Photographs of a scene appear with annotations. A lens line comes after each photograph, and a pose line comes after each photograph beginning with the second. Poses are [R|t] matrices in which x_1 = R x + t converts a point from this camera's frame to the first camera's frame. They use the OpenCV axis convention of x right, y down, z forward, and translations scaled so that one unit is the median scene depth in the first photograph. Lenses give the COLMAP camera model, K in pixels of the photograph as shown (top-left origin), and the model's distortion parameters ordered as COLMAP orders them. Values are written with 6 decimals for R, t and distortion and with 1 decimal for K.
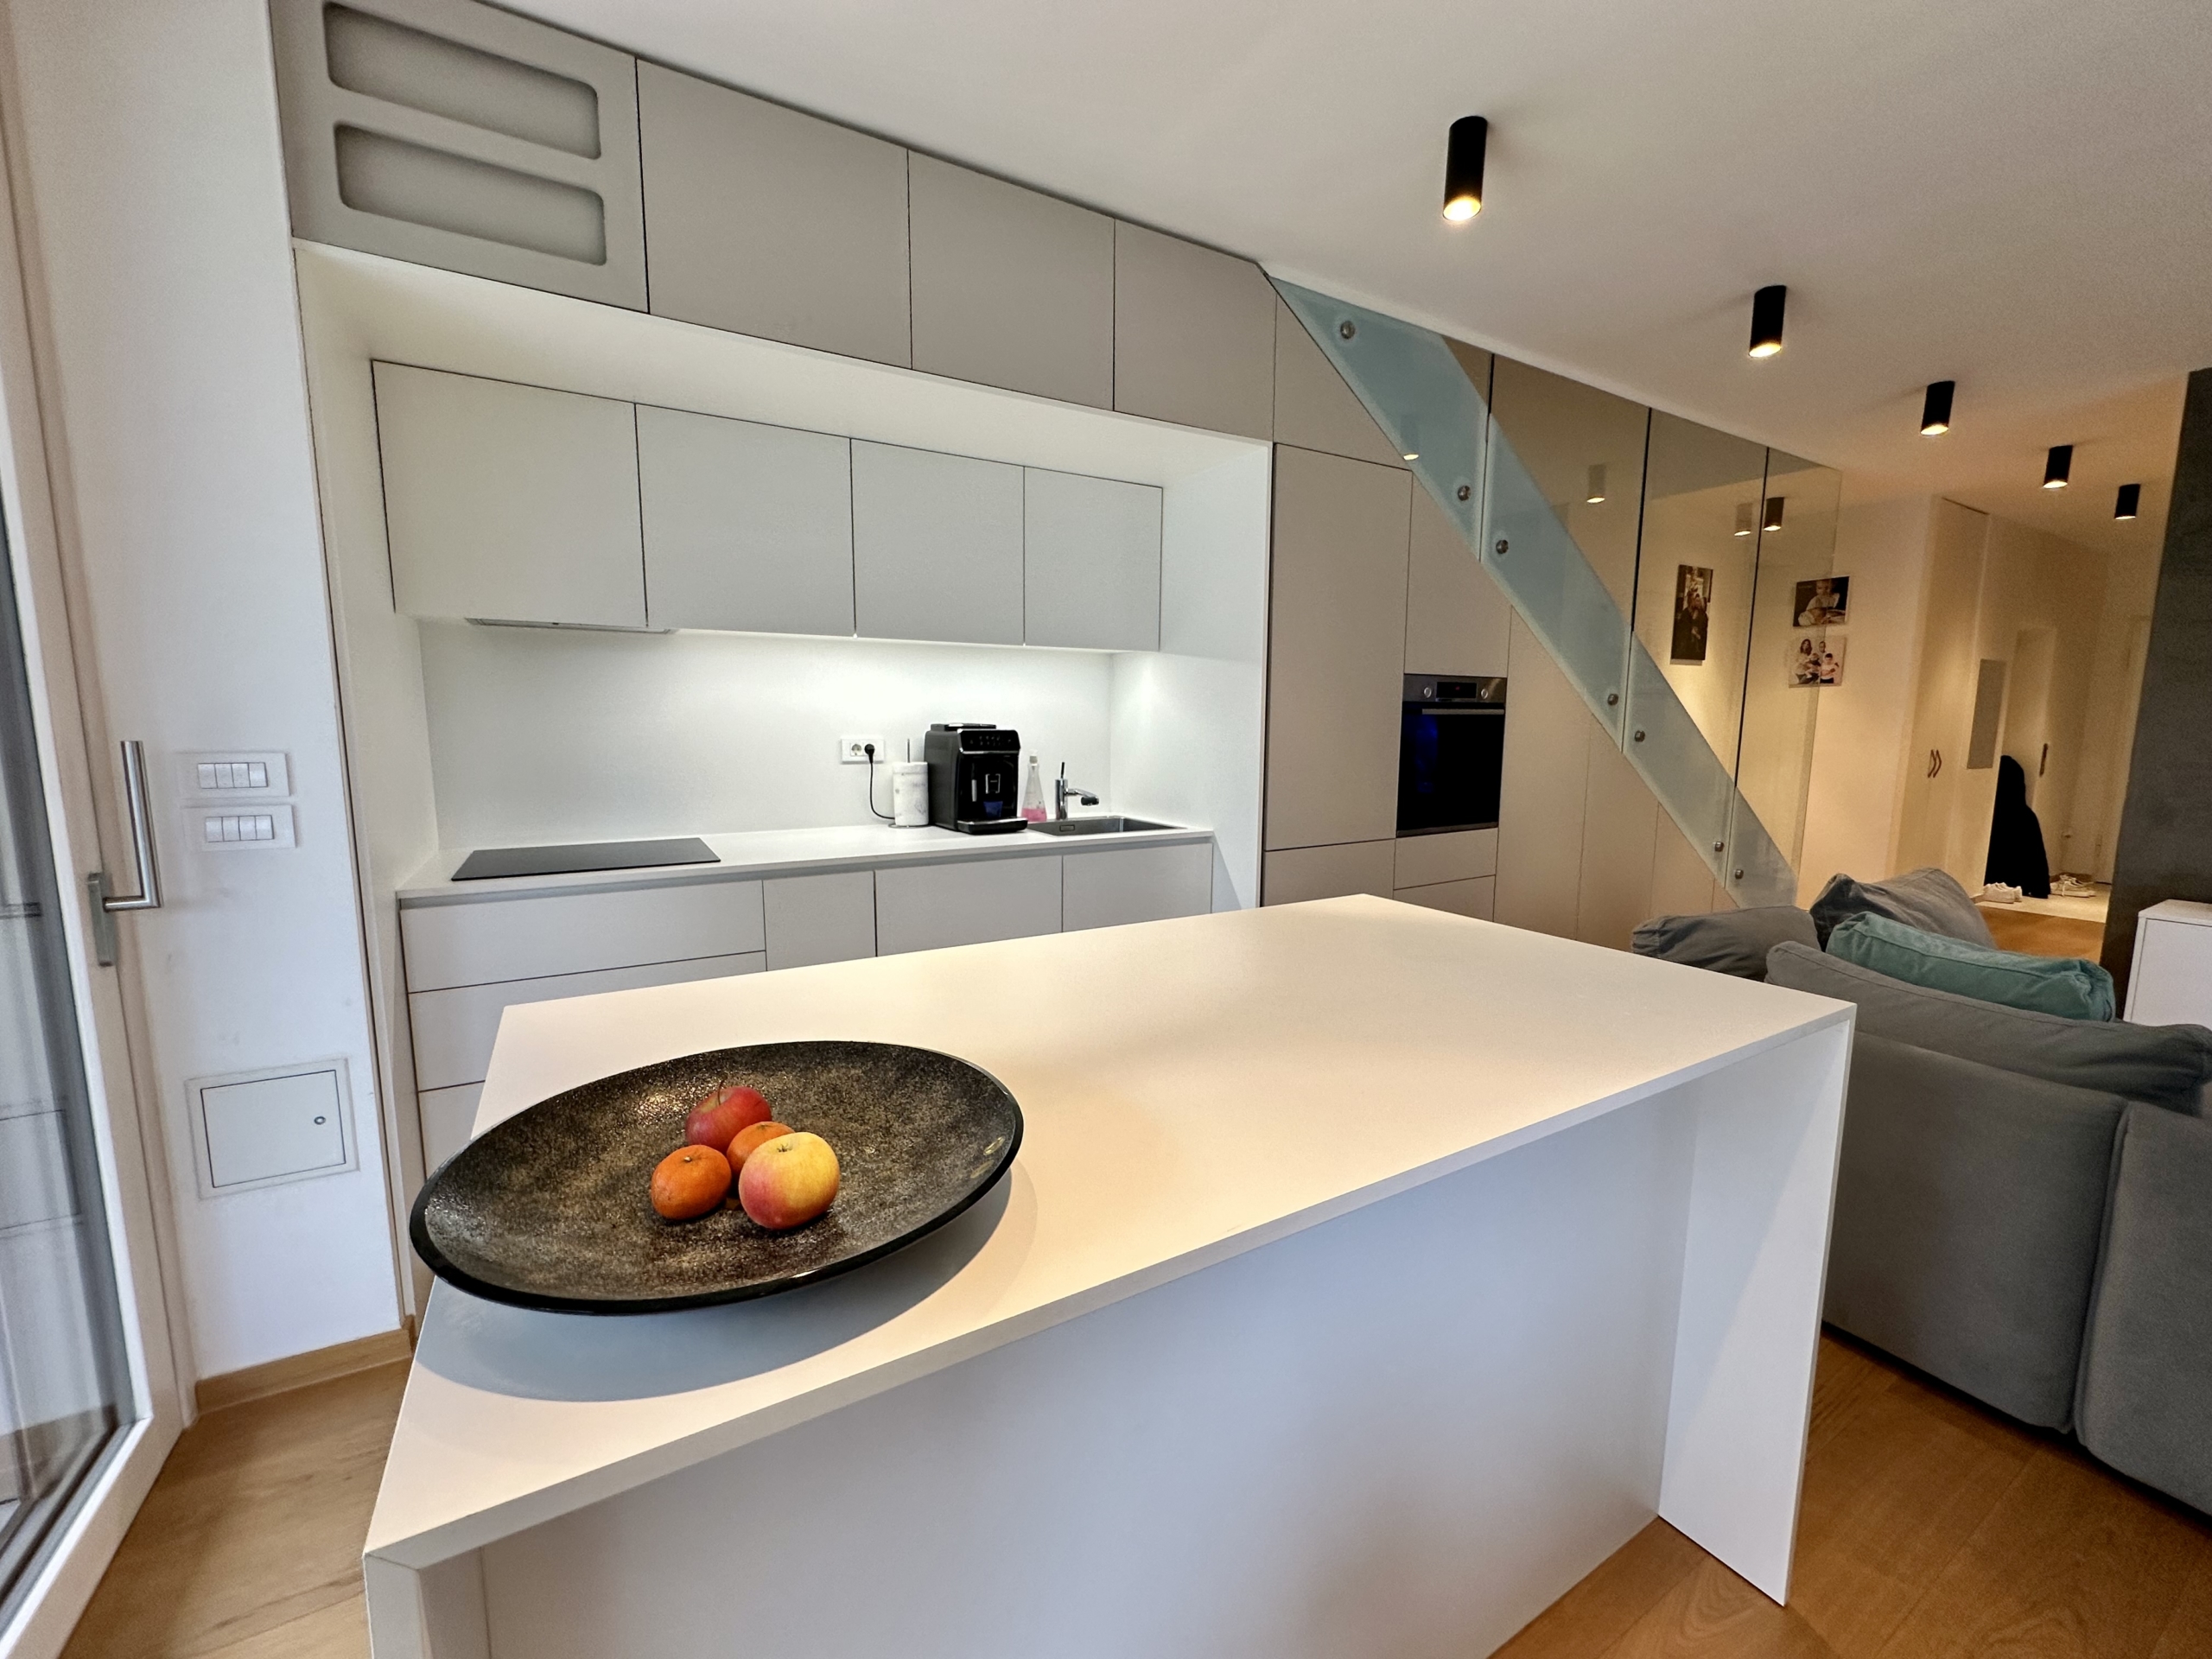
lens RADIAL K [[884.8, 0, 1106.0], [0, 884.8, 829.5], [0, 0, 1]] dist [-0.001708, 0.000068]
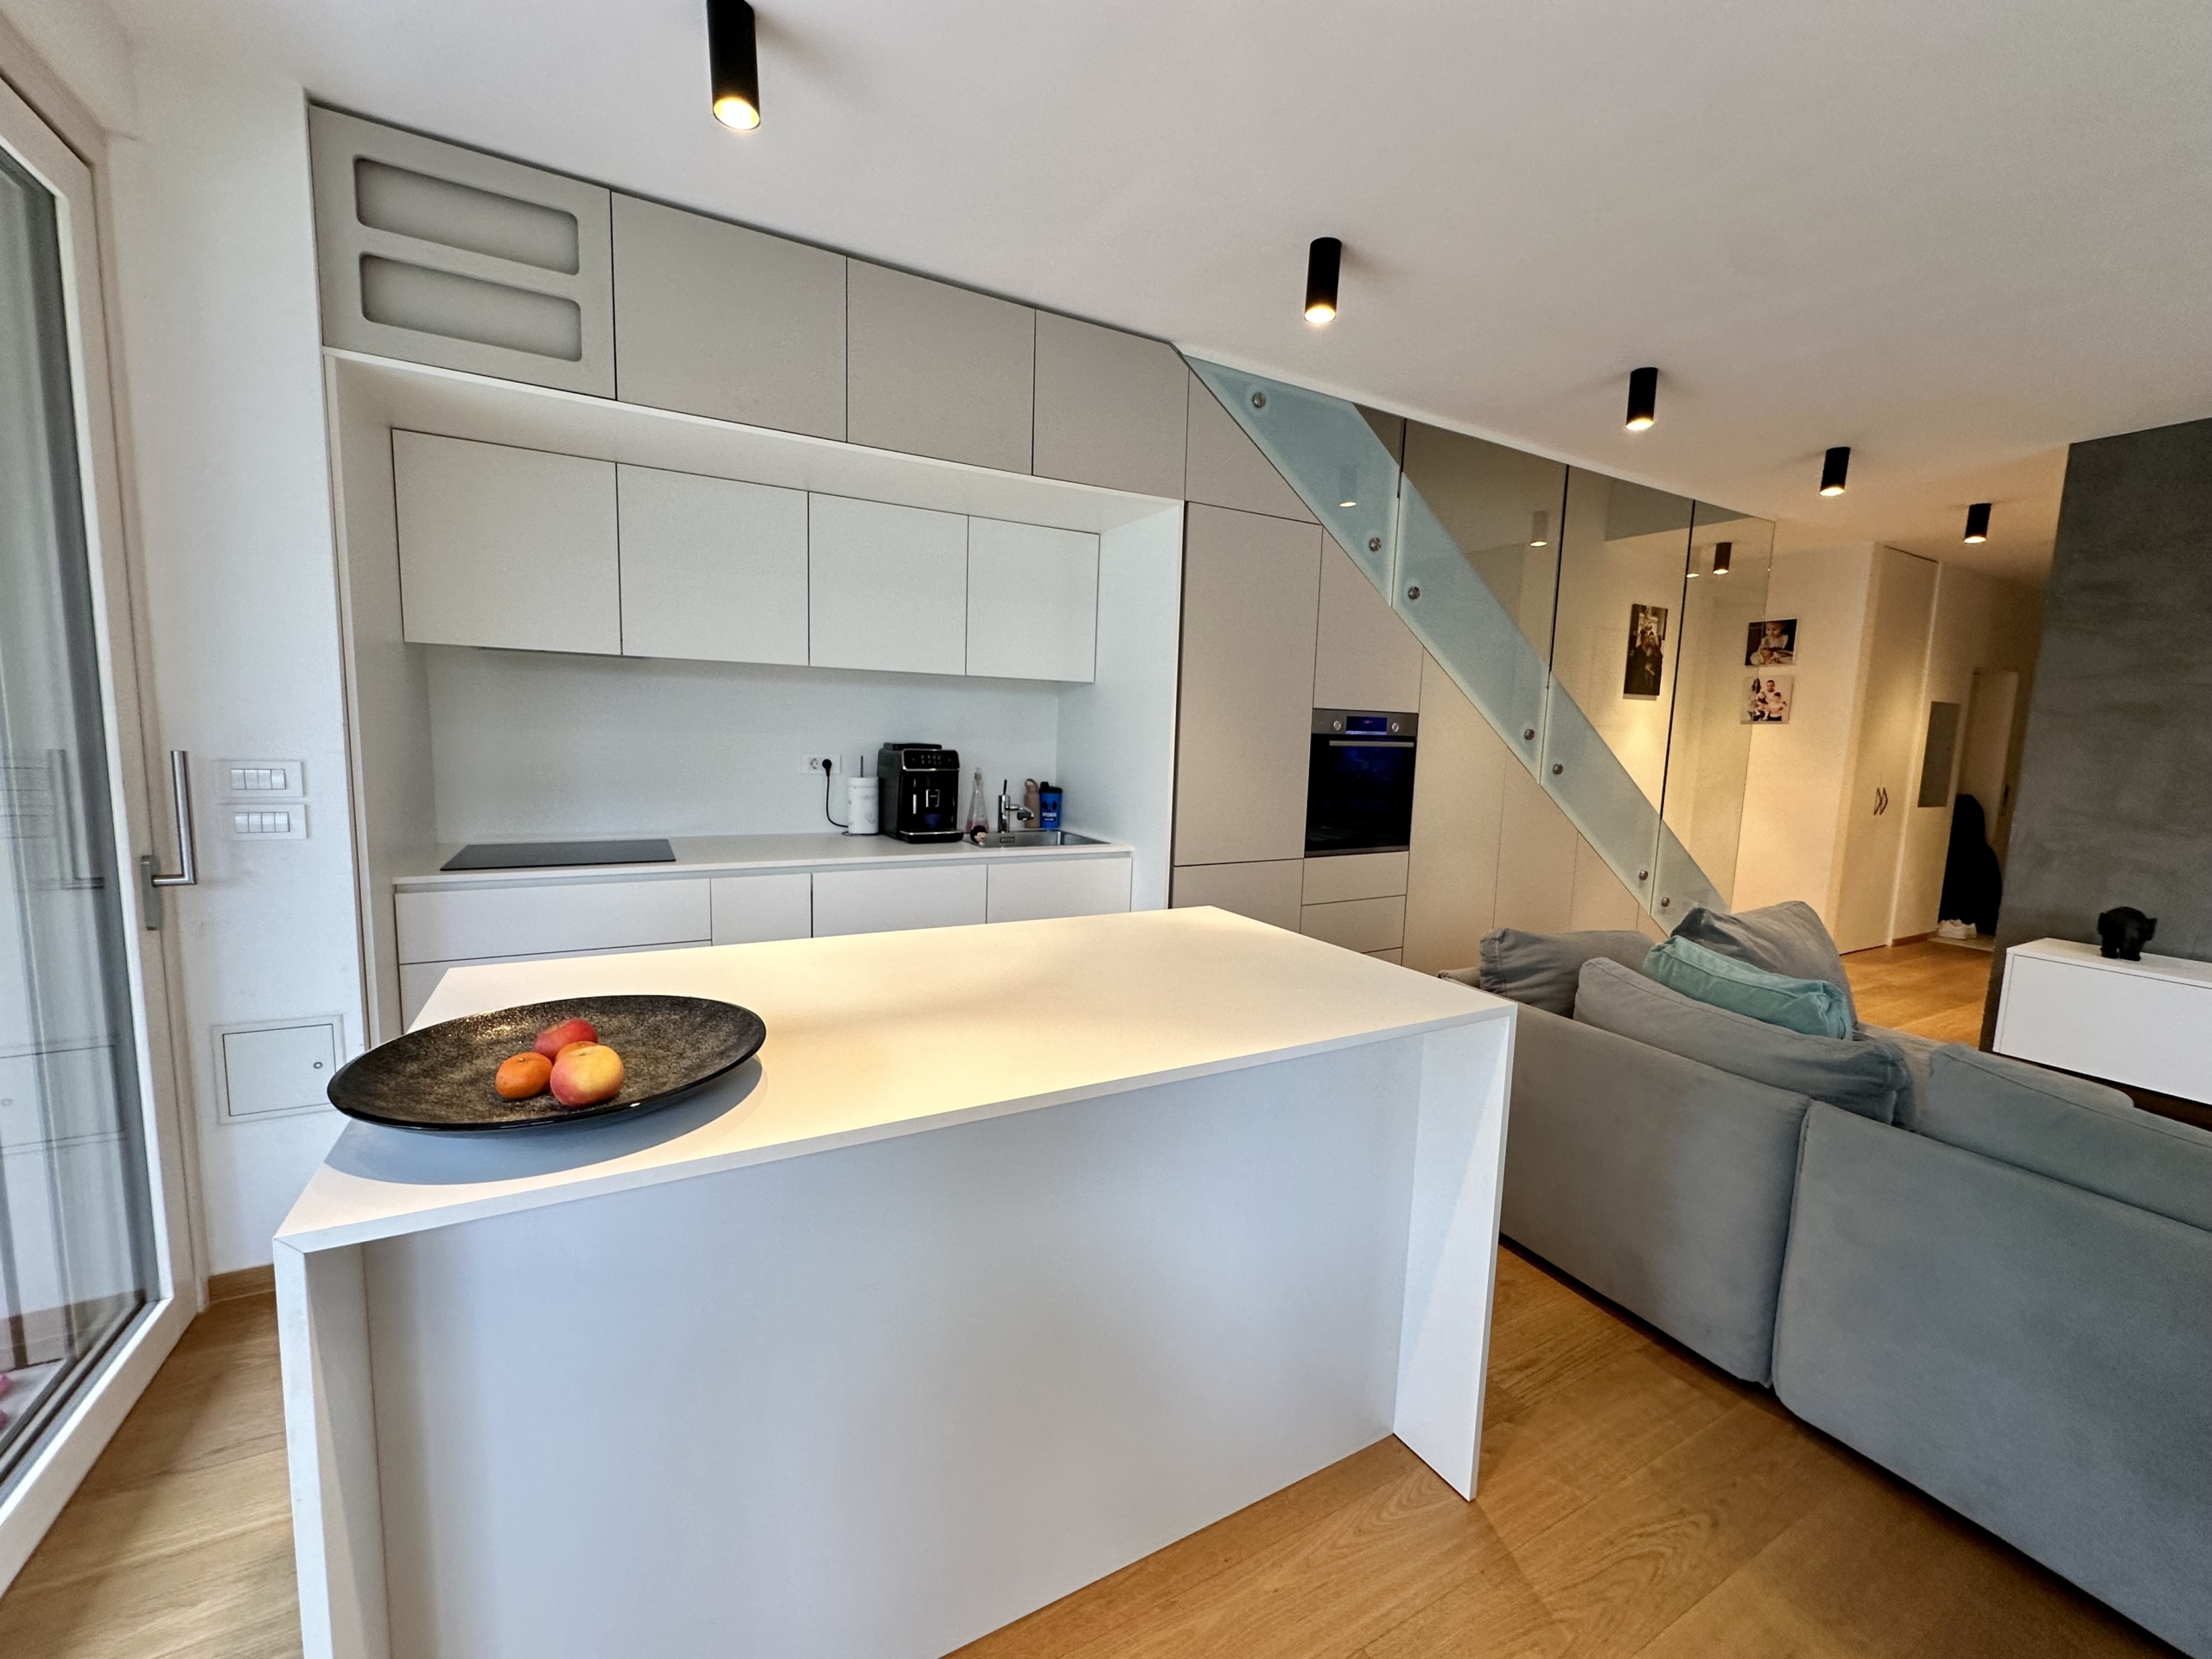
lens RADIAL K [[883.2, 0, 1106.0], [0, 883.2, 829.5], [0, 0, 1]] dist [-0.001904, -0.000381]
pose [[0.999231, 0.029253, -0.026113, 0.186351], [-0.029555, 0.999500, -0.011255, -0.009966], [0.025770, 0.012018, 0.999596, -0.161696]]
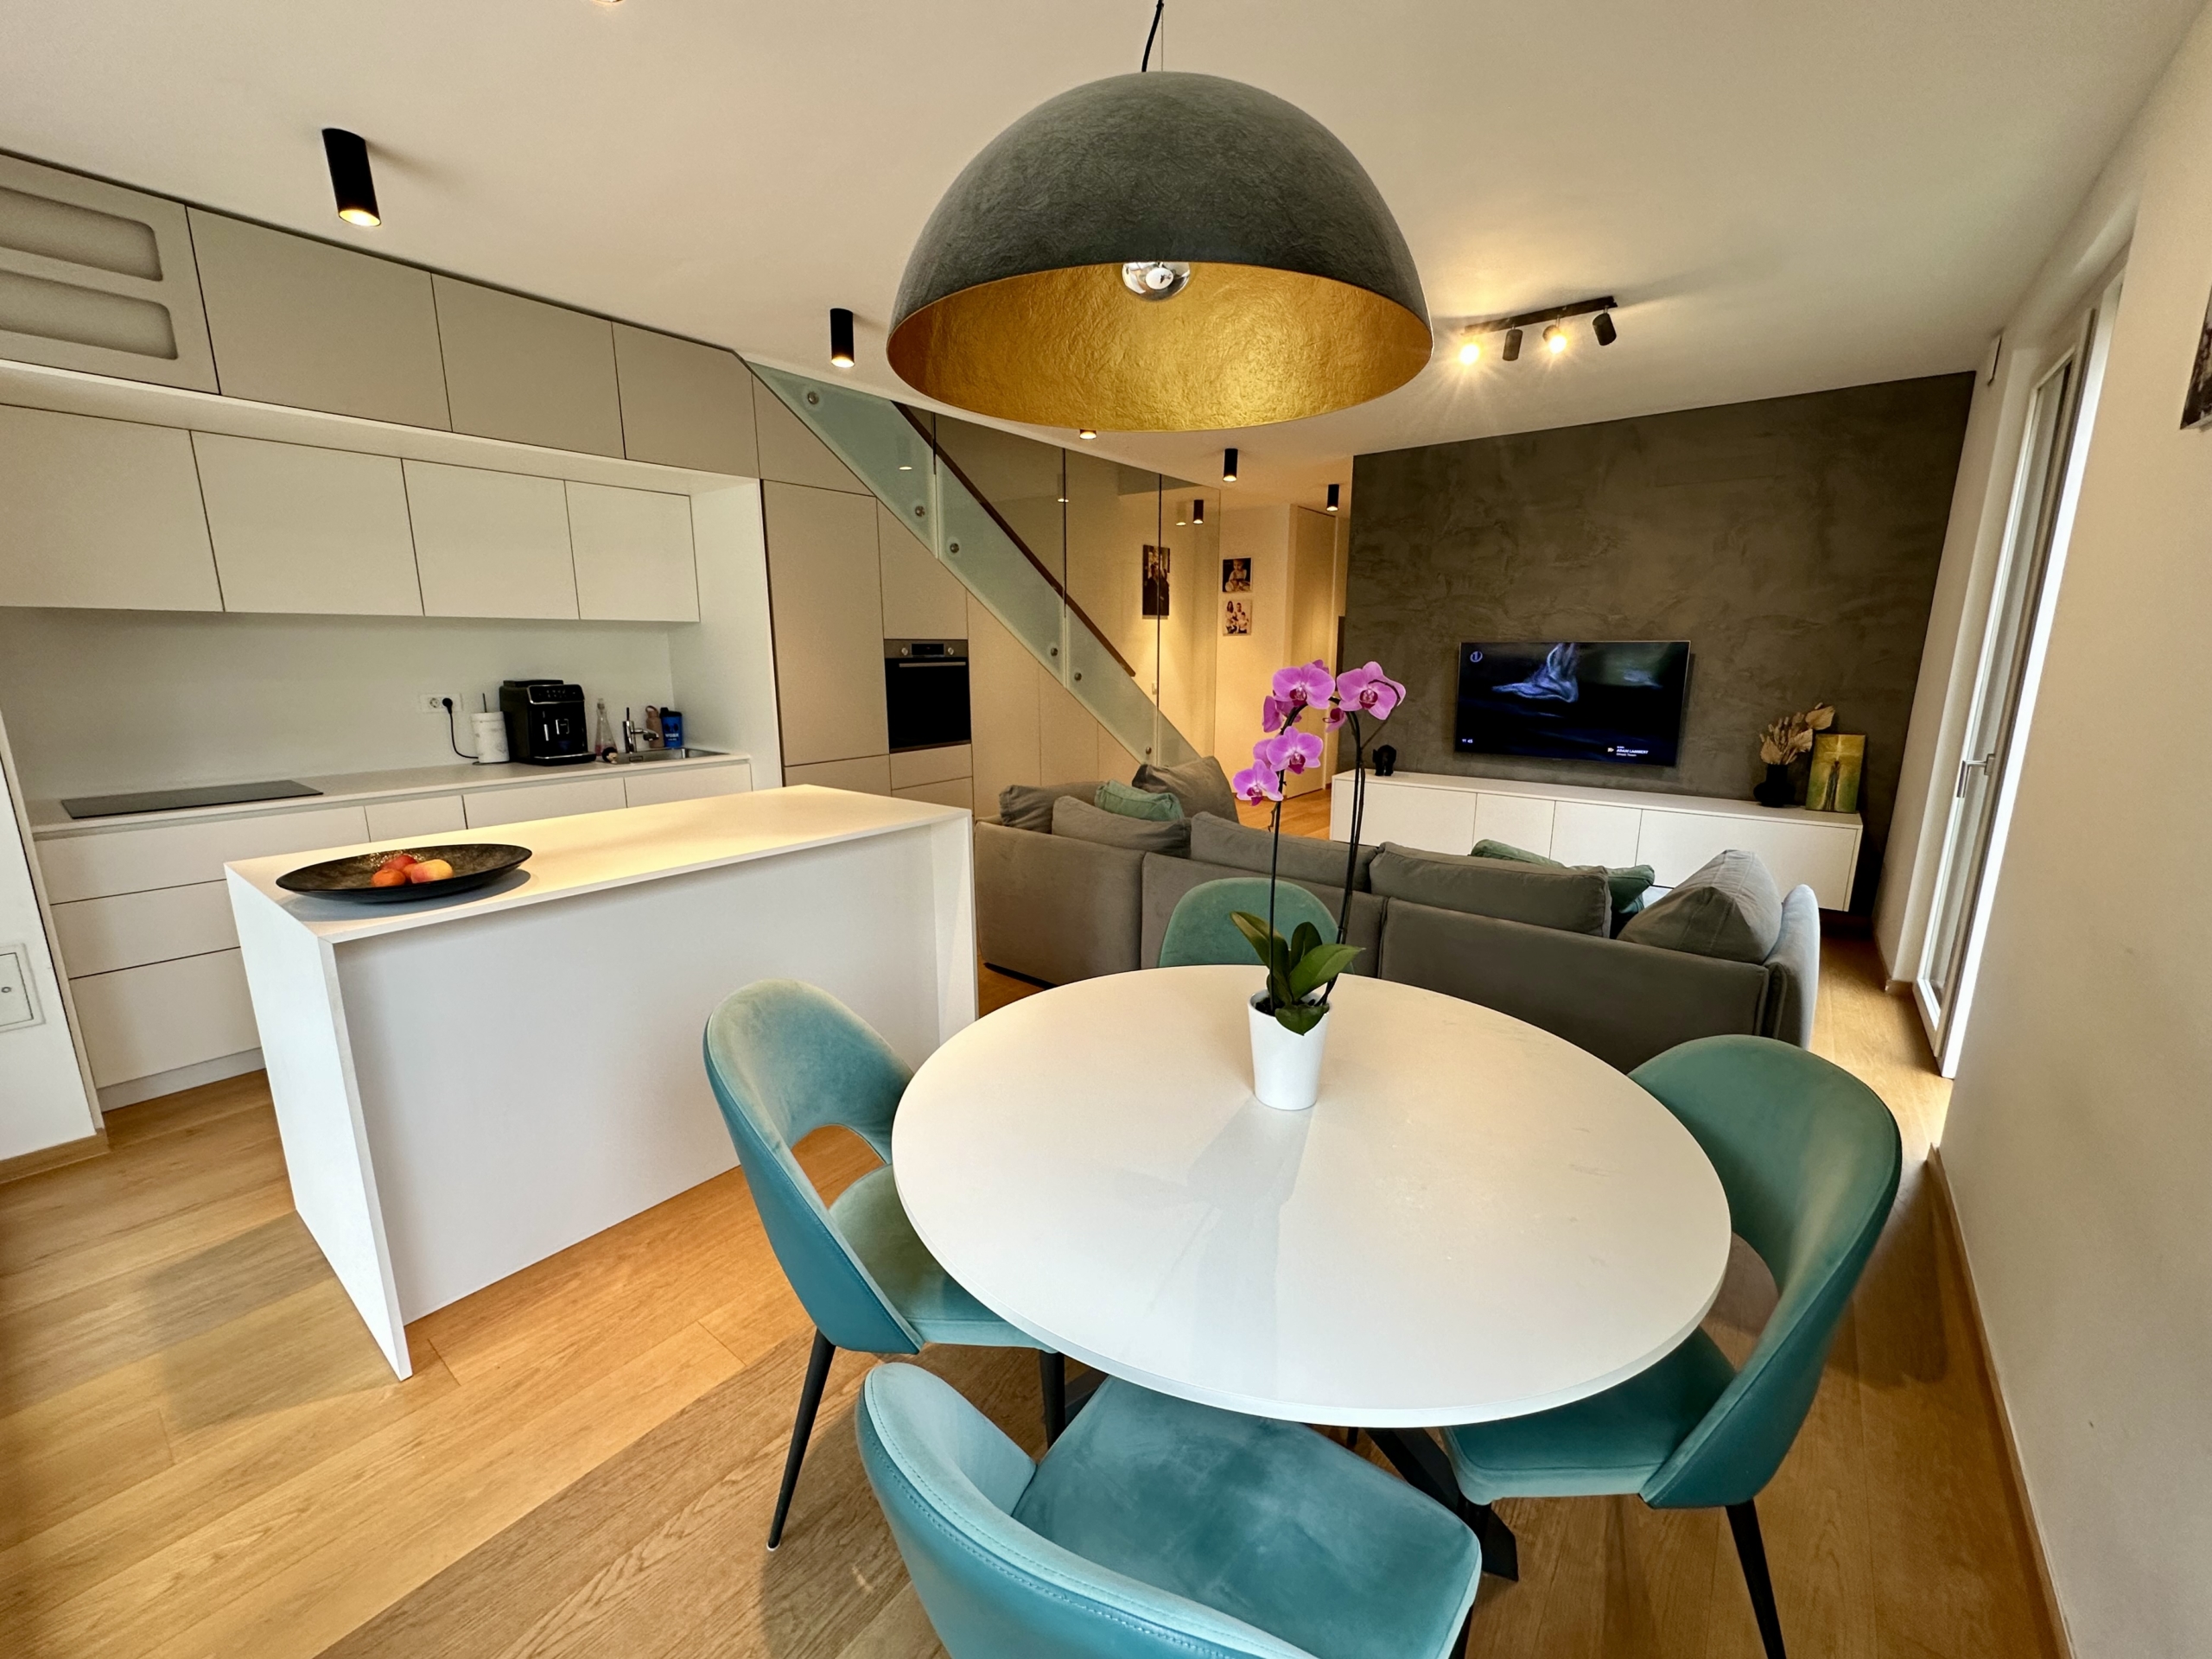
lens RADIAL K [[884.8, 0, 1106.0], [0, 884.8, 829.5], [0, 0, 1]] dist [-0.001708, 0.000068]
pose [[0.929600, -0.079776, 0.359833, 0.212856], [0.051461, 0.994825, 0.087610, 0.040975], [-0.364960, -0.062925, 0.928894, -0.805517]]
